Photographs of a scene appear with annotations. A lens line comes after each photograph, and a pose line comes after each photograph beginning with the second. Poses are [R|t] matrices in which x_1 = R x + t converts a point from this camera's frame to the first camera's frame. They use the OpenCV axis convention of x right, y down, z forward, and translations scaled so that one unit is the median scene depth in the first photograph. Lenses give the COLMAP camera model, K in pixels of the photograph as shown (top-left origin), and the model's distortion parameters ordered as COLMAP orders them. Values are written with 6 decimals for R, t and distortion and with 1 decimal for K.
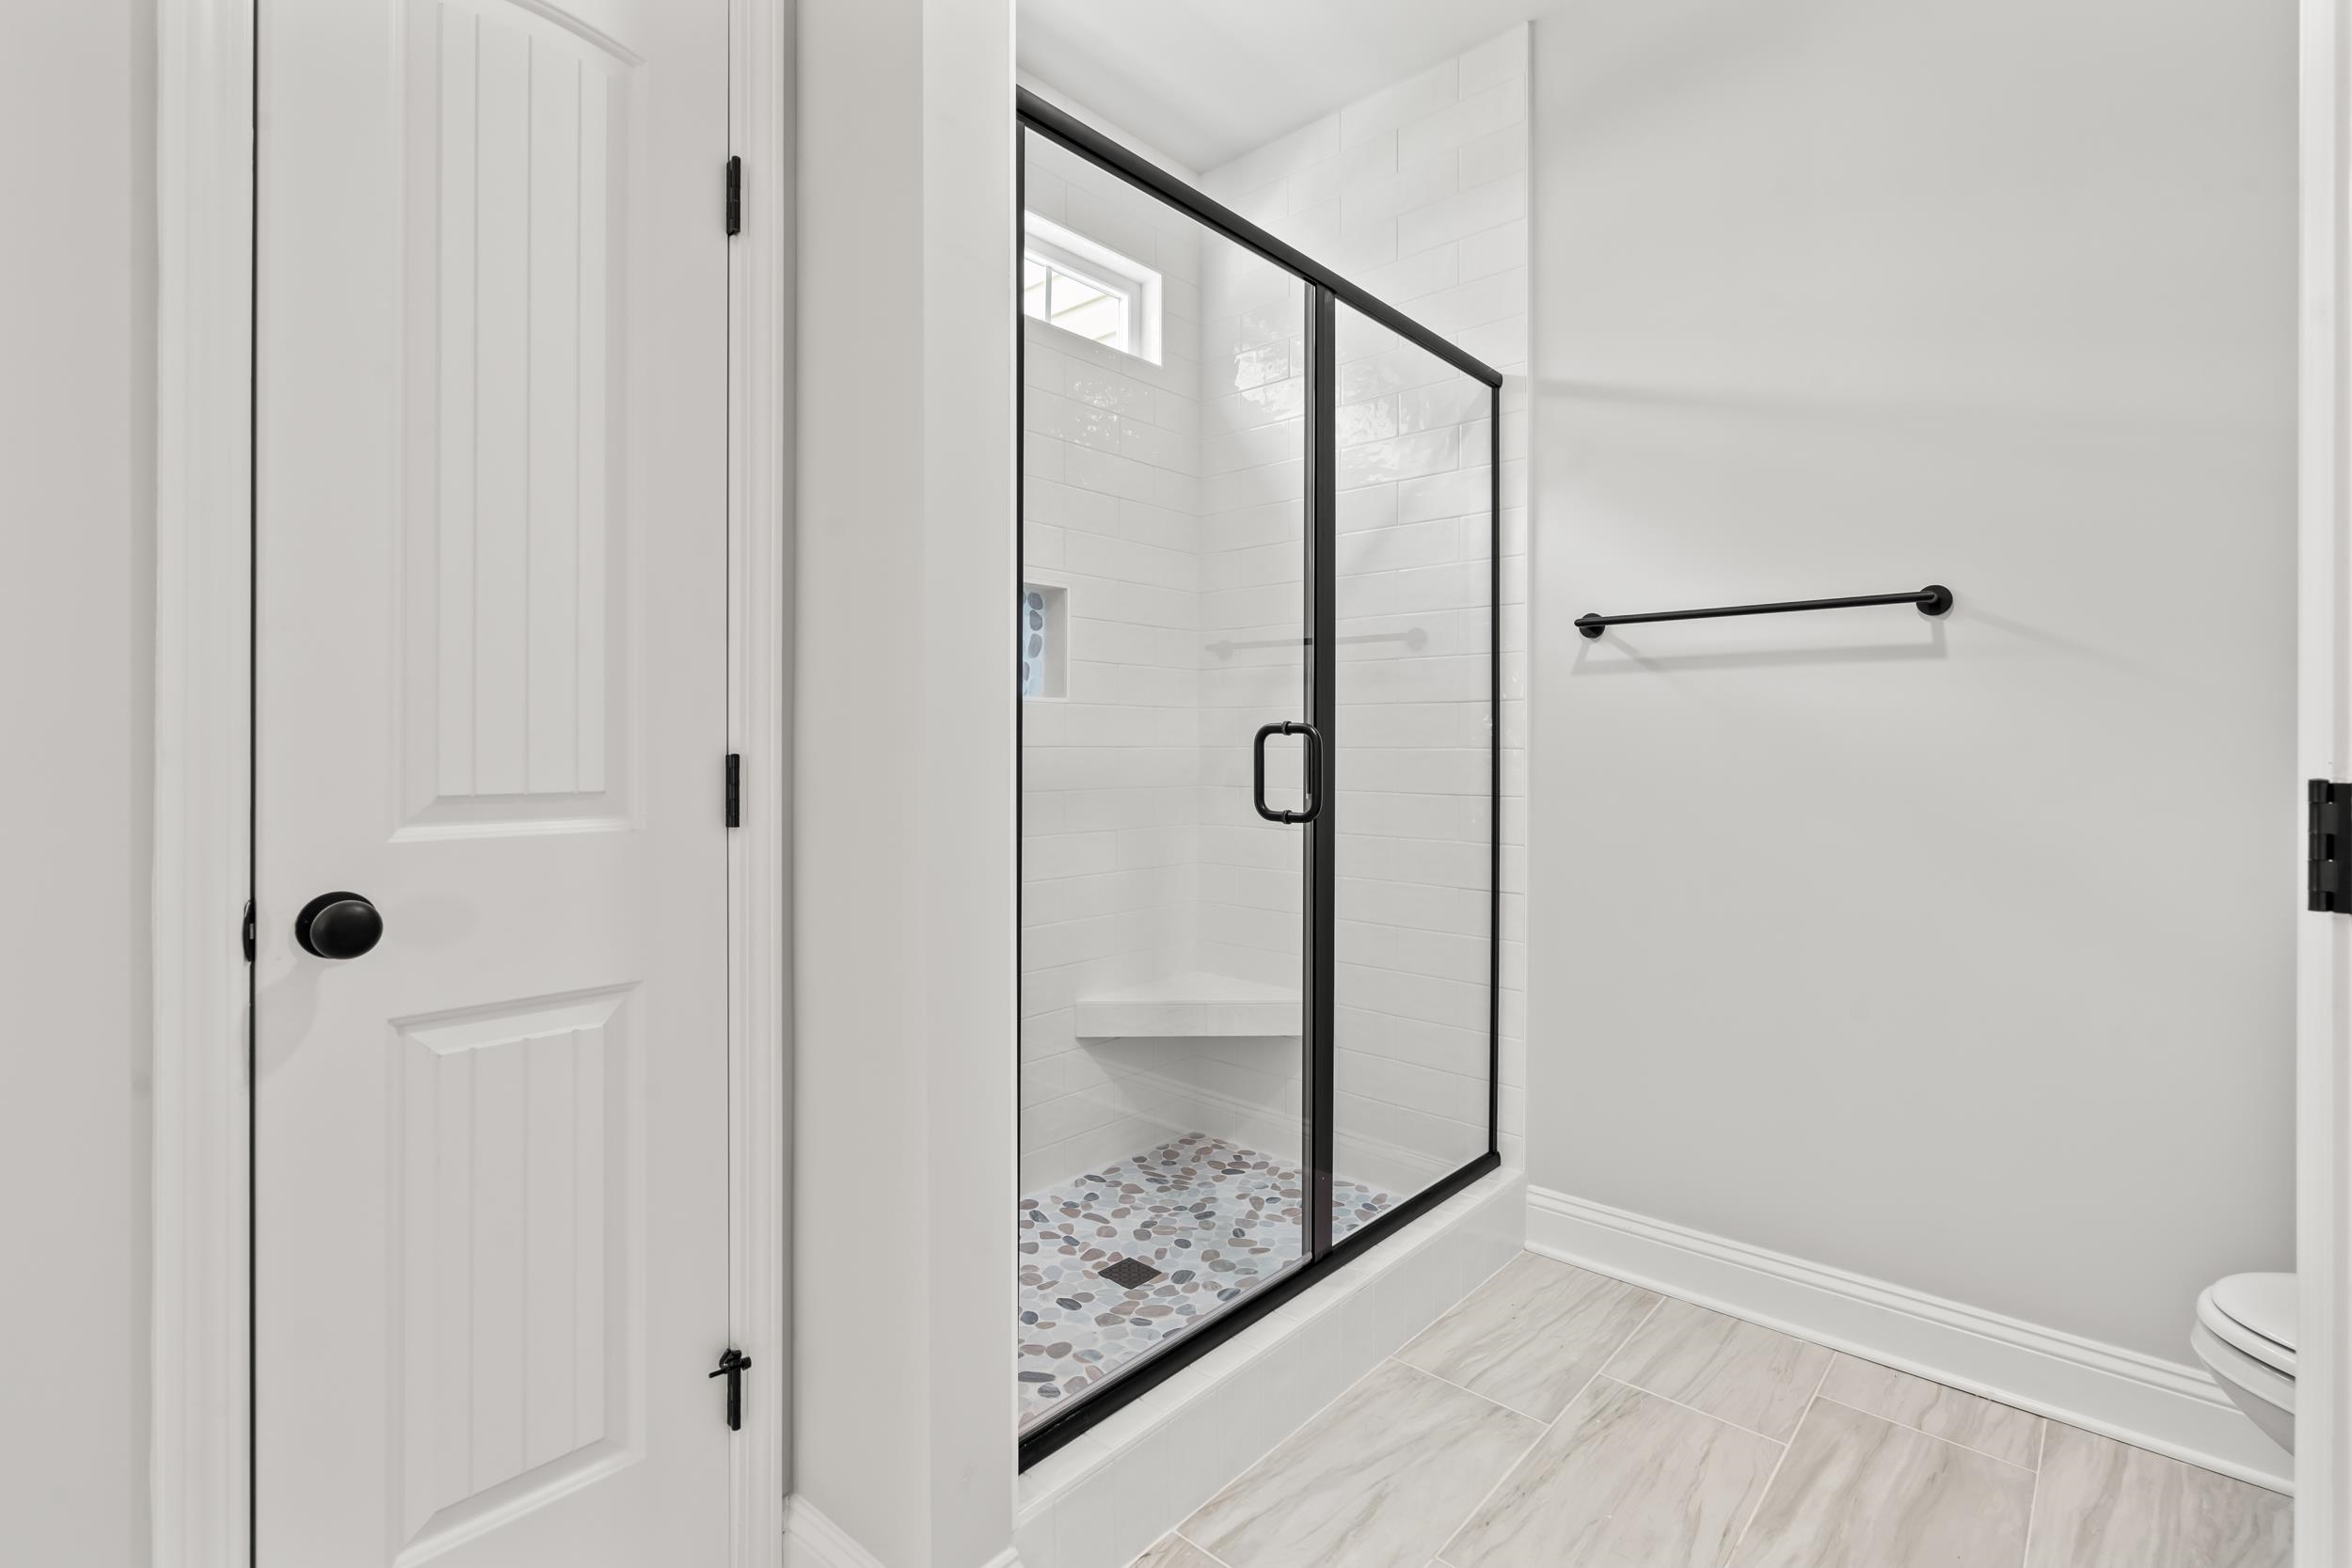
lens RADIAL K [[1090.7, 0, 1172.6], [0, 1090.7, 744.4], [0, 0, 1]] dist [-0.002588, -0.000477]
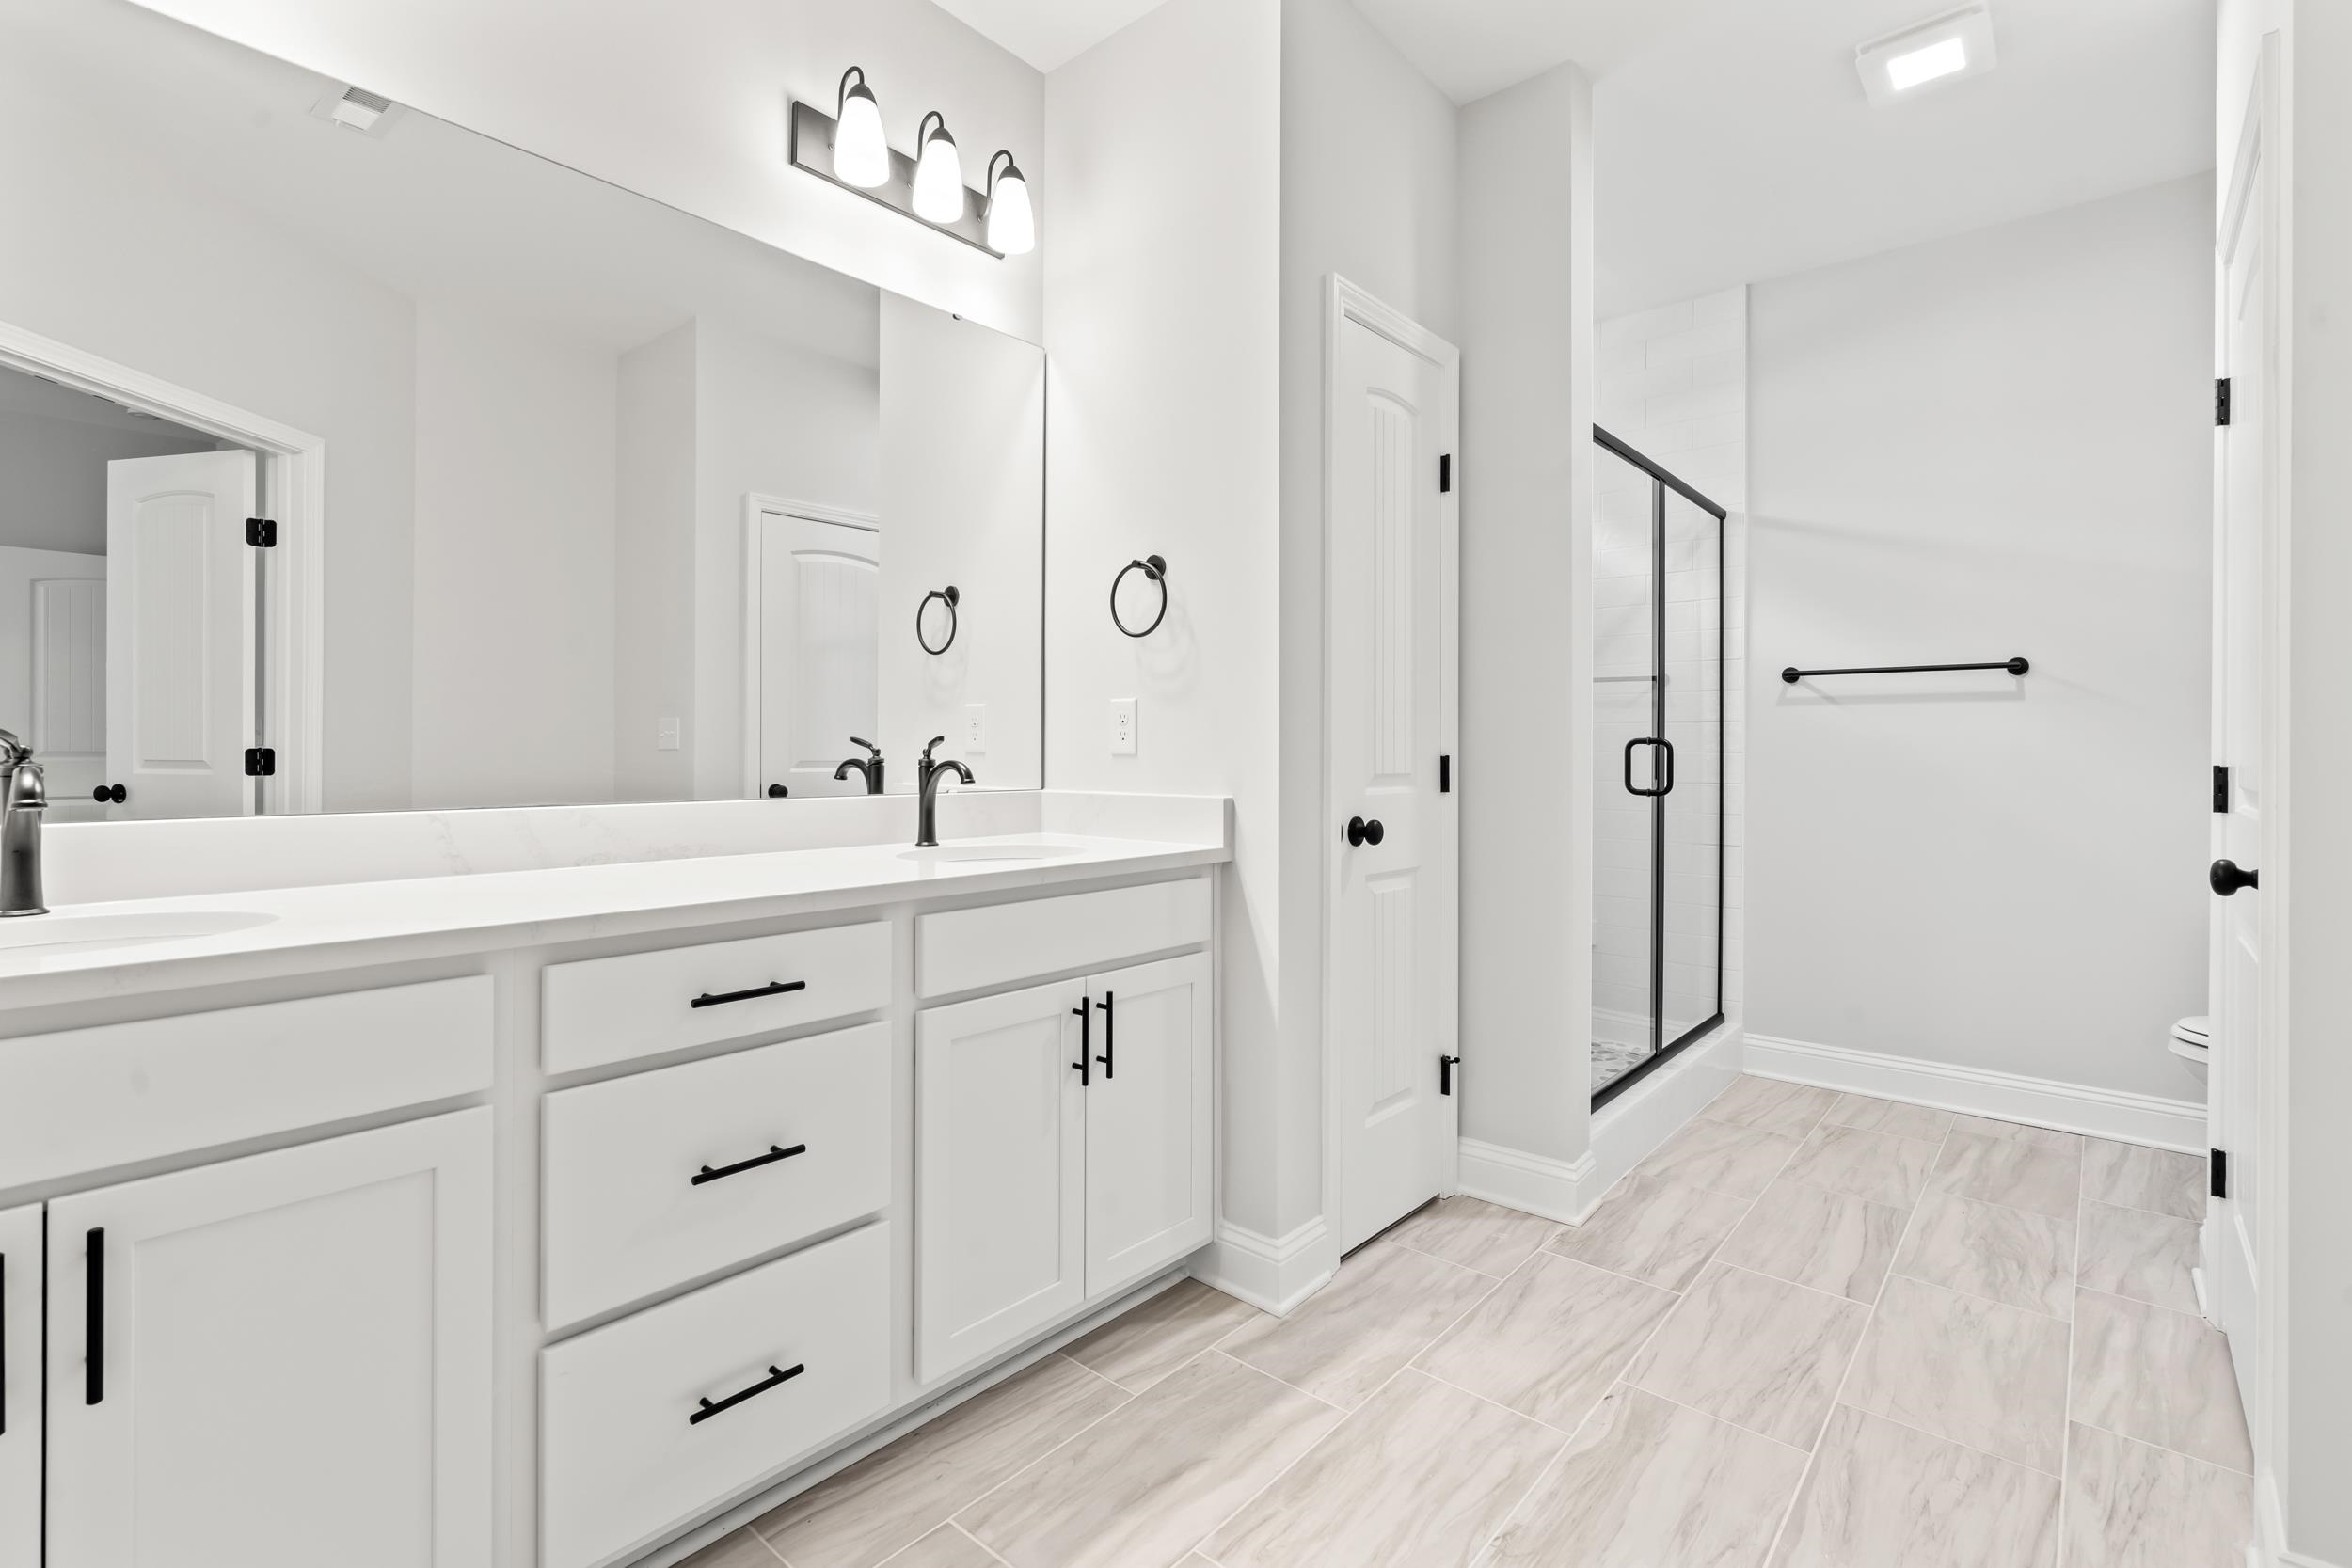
lens RADIAL K [[1090.7, 0, 1172.6], [0, 1090.7, 744.4], [0, 0, 1]] dist [-0.002588, -0.000477]
pose [[0.999872, 0.002272, 0.015816, -0.653190], [-0.002265, 0.999997, -0.000487, -0.006559], [-0.015817, 0.000452, 0.999875, -0.687268]]
